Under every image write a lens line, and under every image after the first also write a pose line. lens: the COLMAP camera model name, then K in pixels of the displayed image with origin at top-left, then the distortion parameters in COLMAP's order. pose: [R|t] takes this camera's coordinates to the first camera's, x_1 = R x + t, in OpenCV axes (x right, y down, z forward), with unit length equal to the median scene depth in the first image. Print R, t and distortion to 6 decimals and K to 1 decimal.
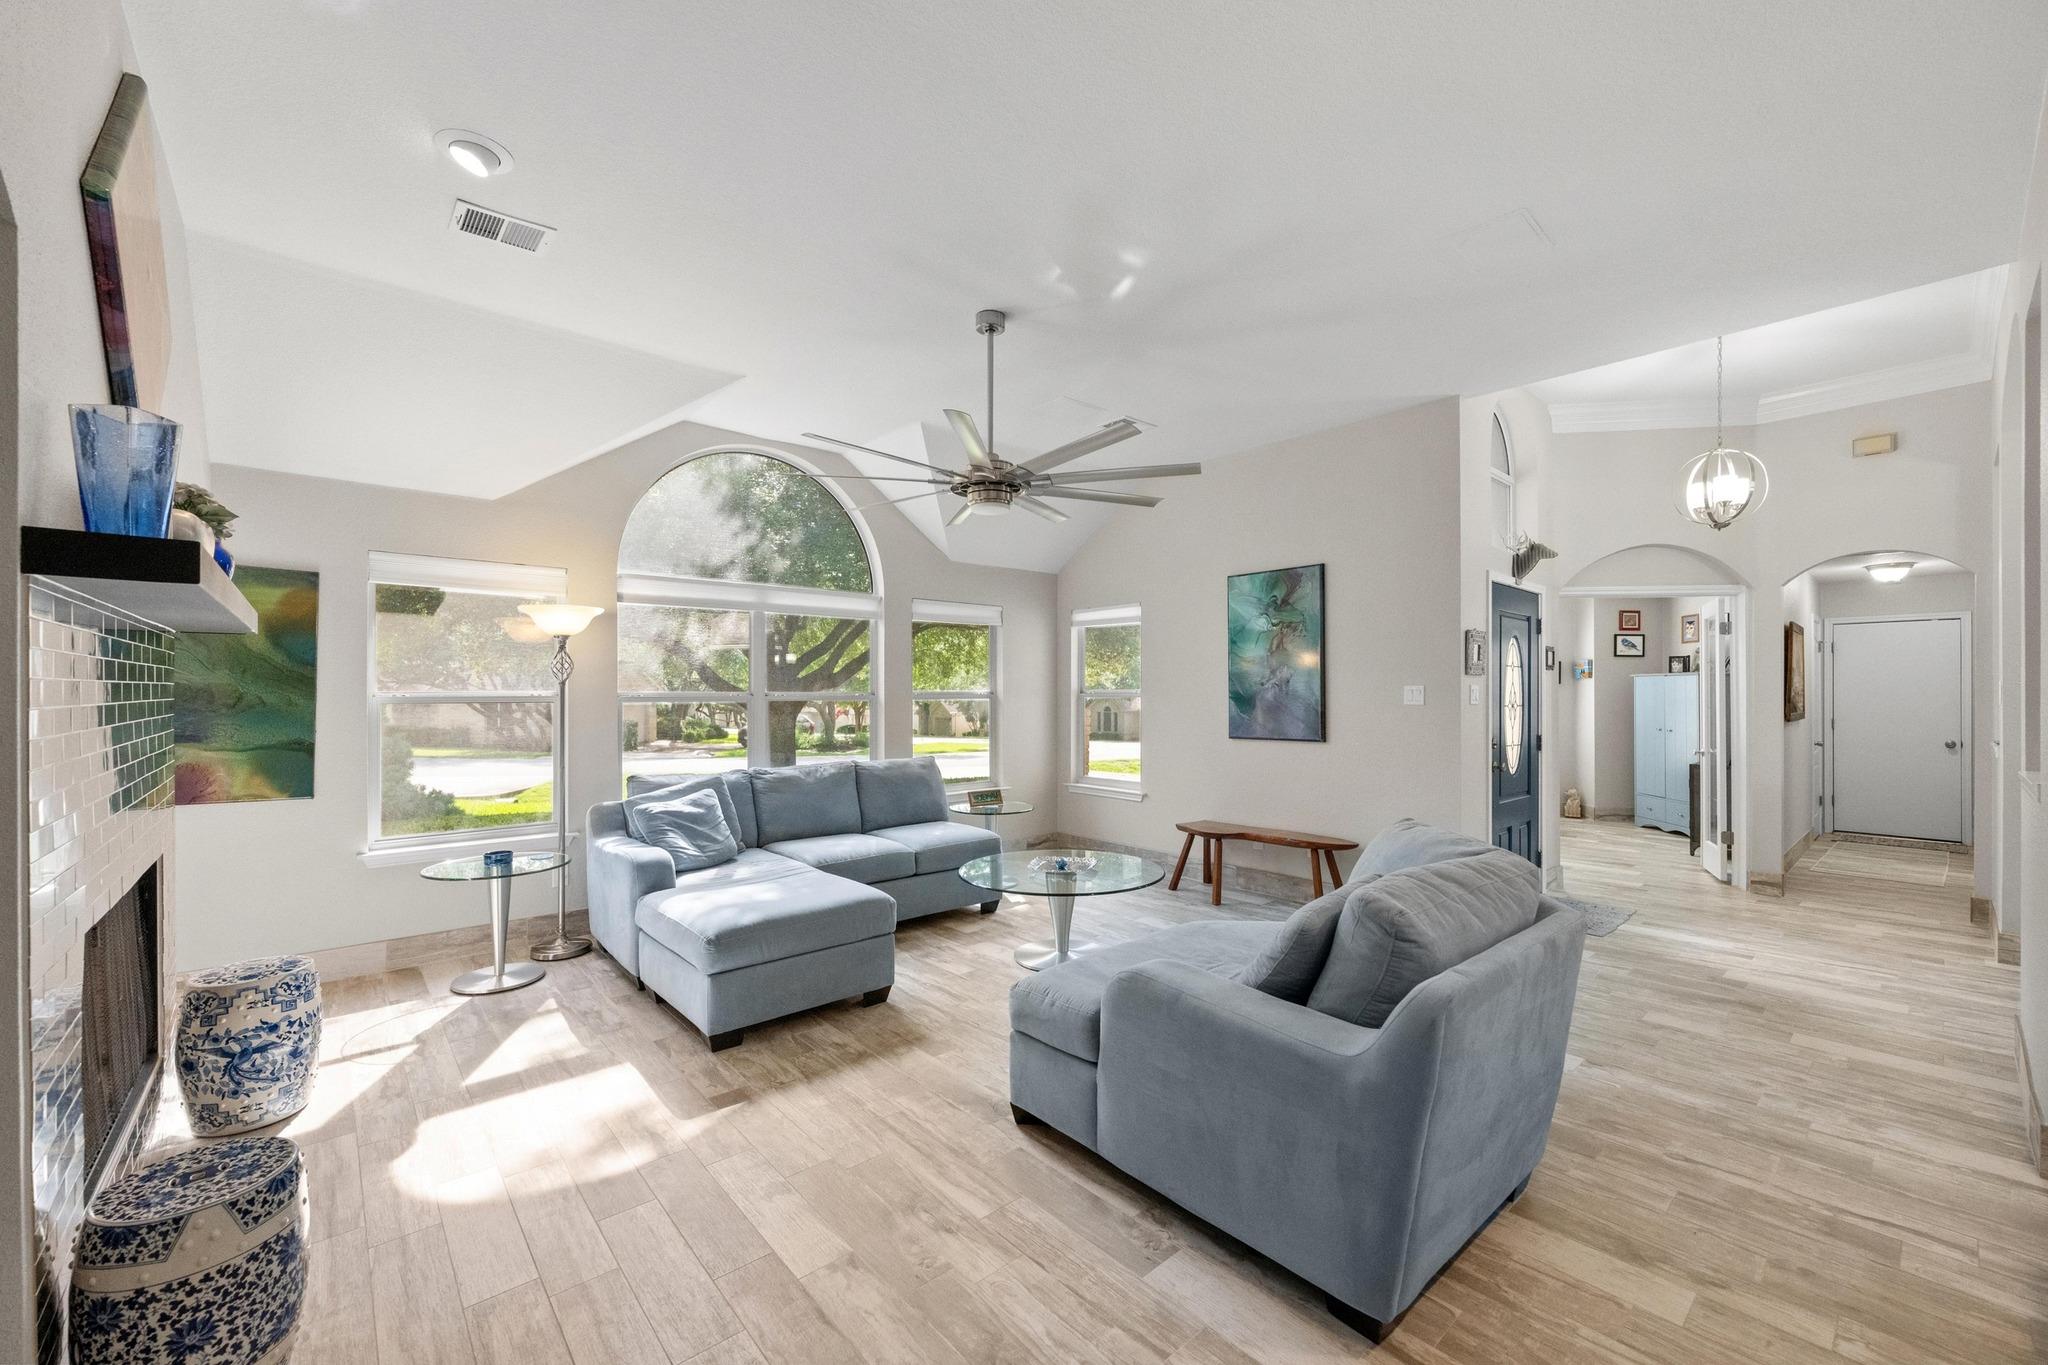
lens RADIAL K [[807.5, 0, 1022.0], [0, 807.5, 696.1], [0, 0, 1]] dist [-0.005612, 0.000093]
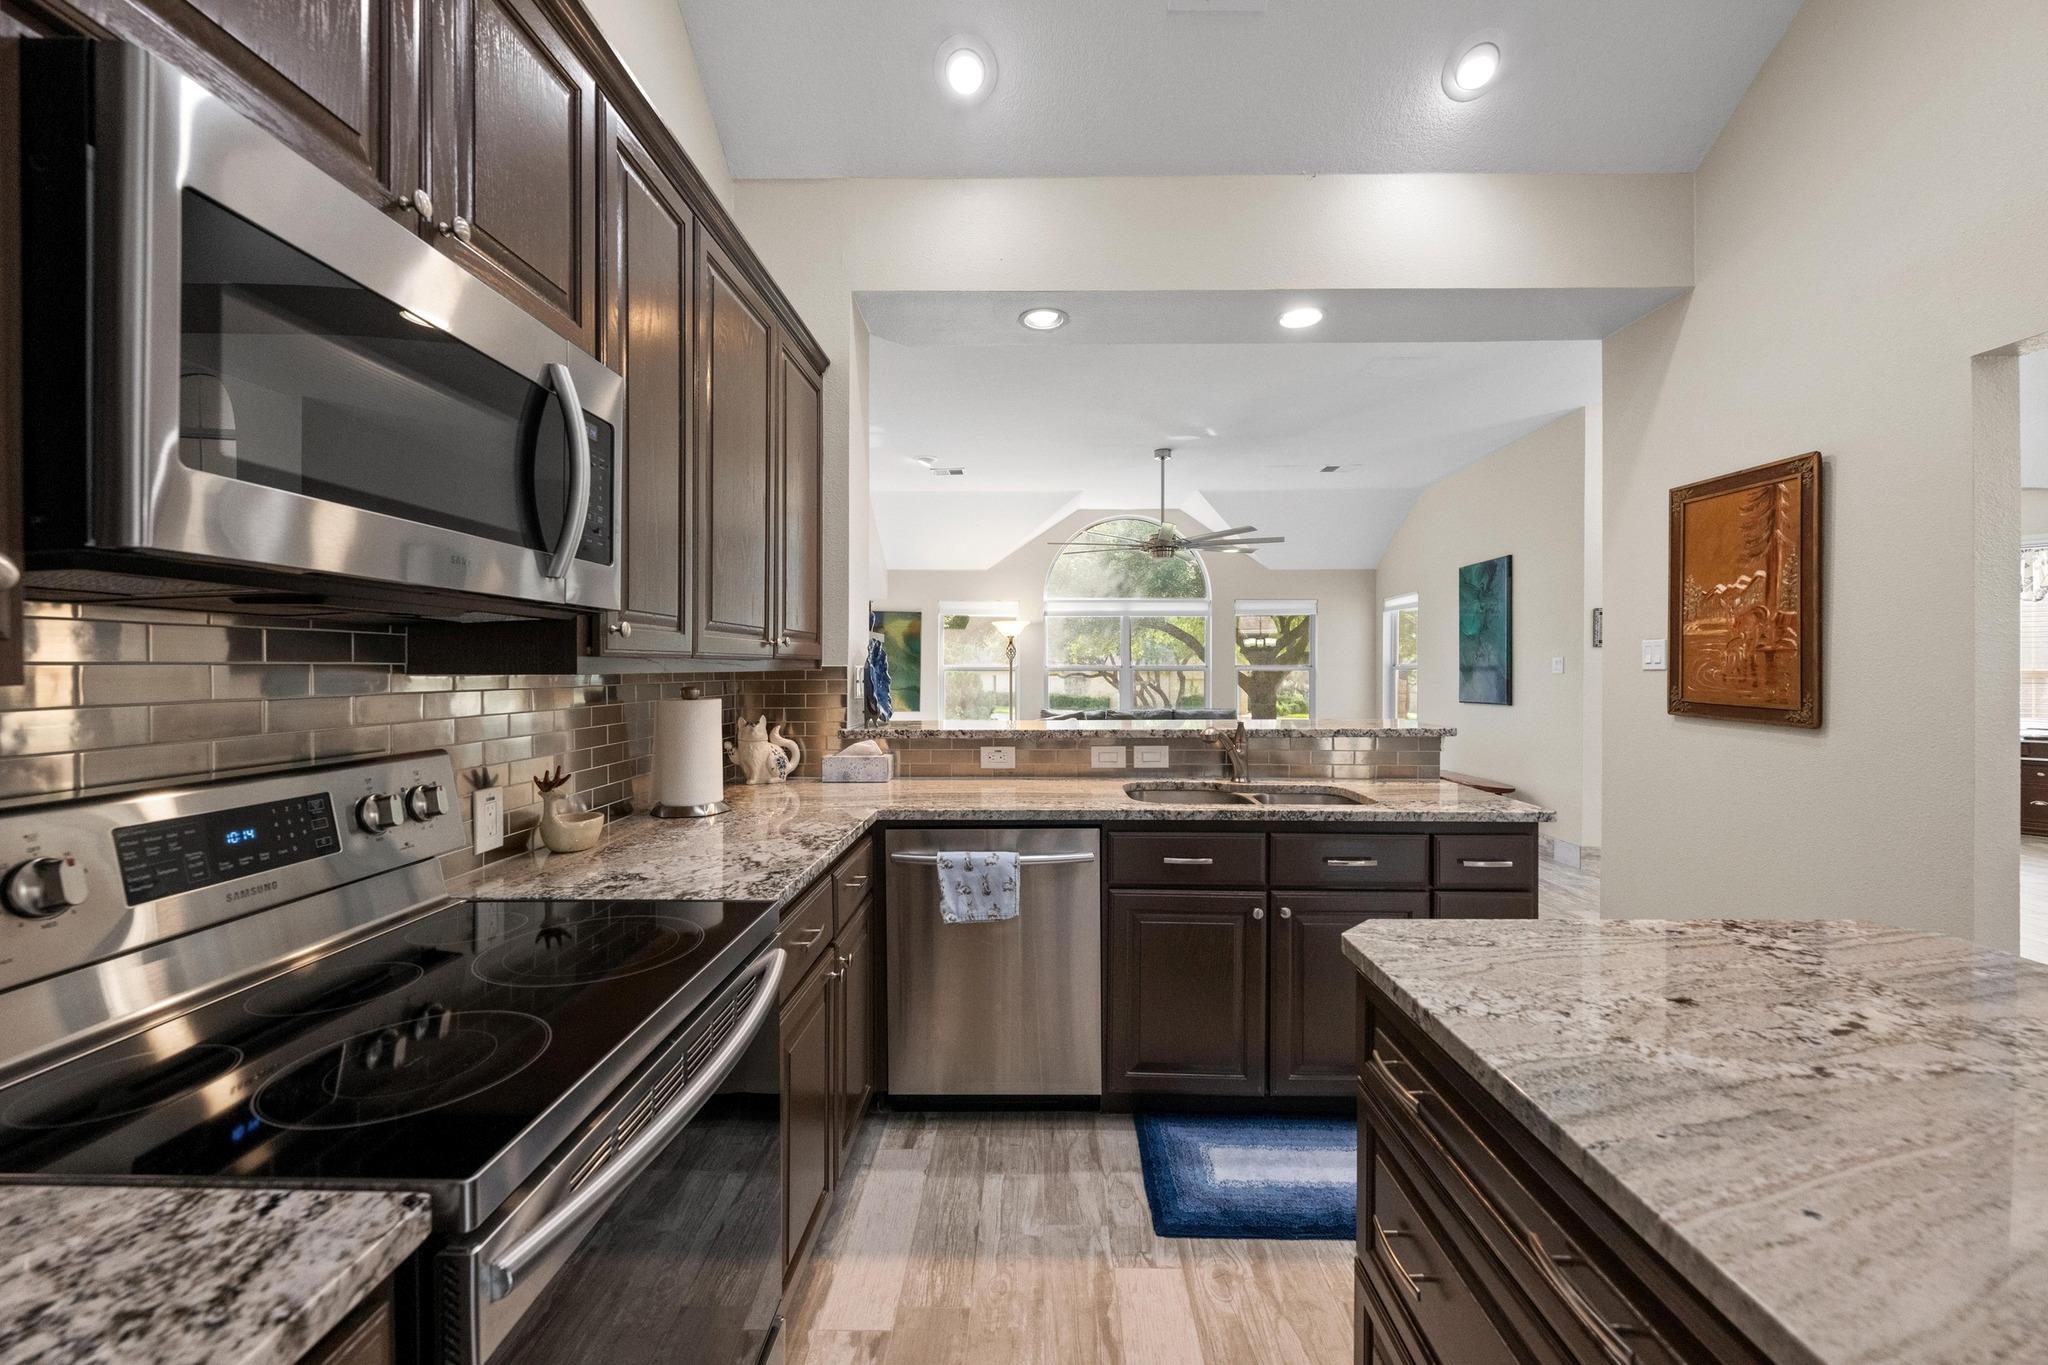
lens RADIAL K [[808.7, 0, 1026.1], [0, 808.7, 683.1], [0, 0, 1]] dist [-0.001542, 0.000277]
pose [[0.744390, 0.010315, -0.667666, 0.870671], [-0.004085, 0.999932, 0.010895, 0.019392], [0.667733, -0.005383, 0.744381, -0.498100]]
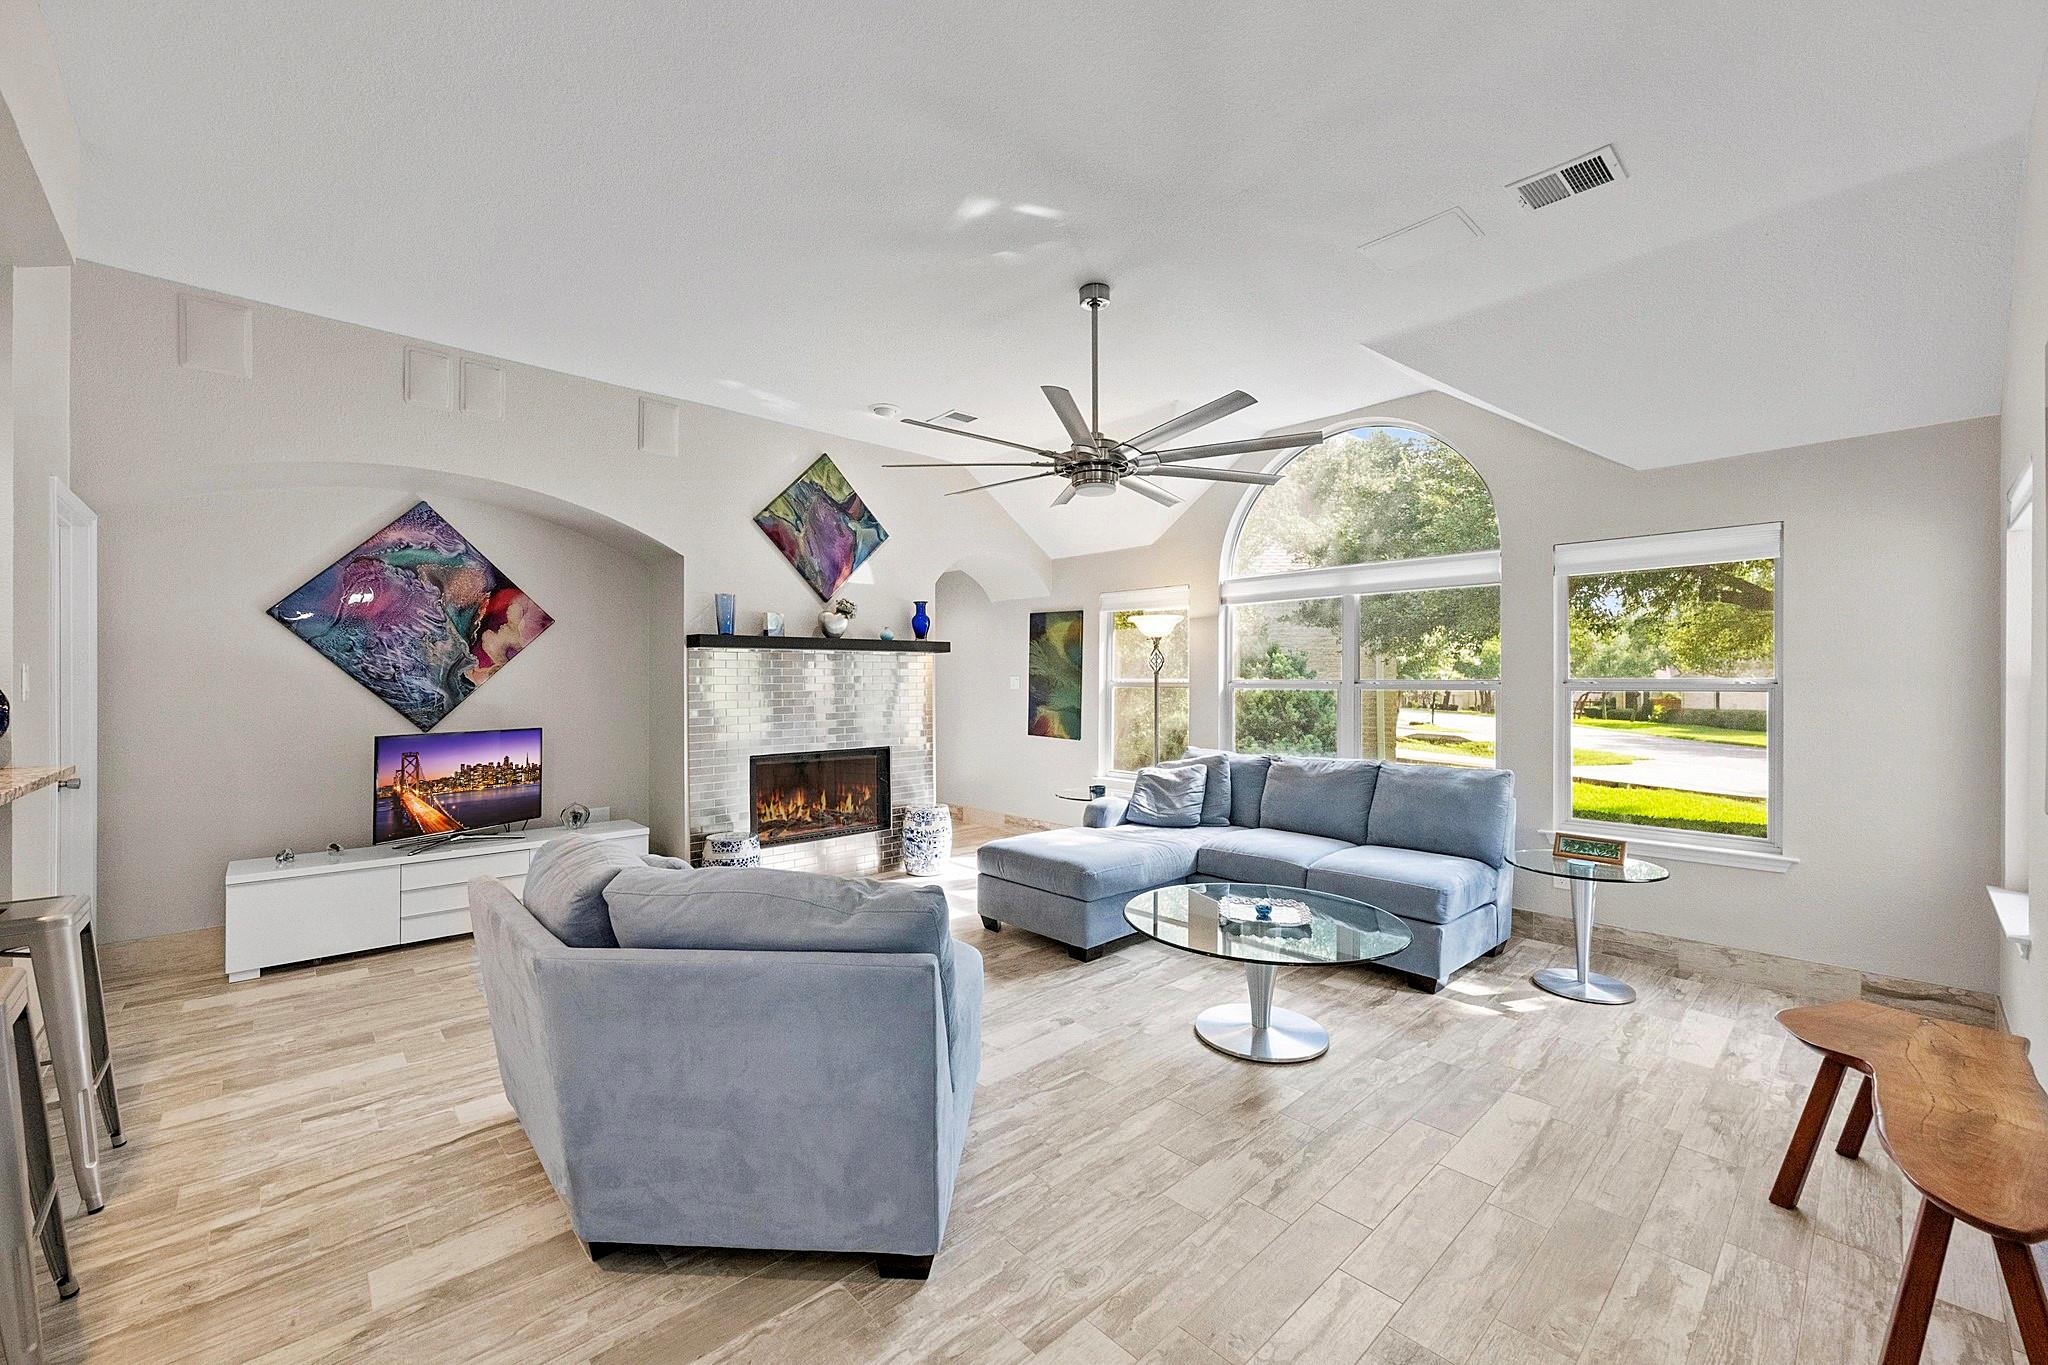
lens RADIAL K [[806.4, 0, 1029.2], [0, 806.4, 685.4], [0, 0, 1]] dist [-0.009986, -0.000024]
pose [[0.034670, 0.008596, -0.999362, 0.866656], [-0.005170, 0.999951, 0.008422, -0.005999], [0.999385, 0.004875, 0.034713, 0.835020]]
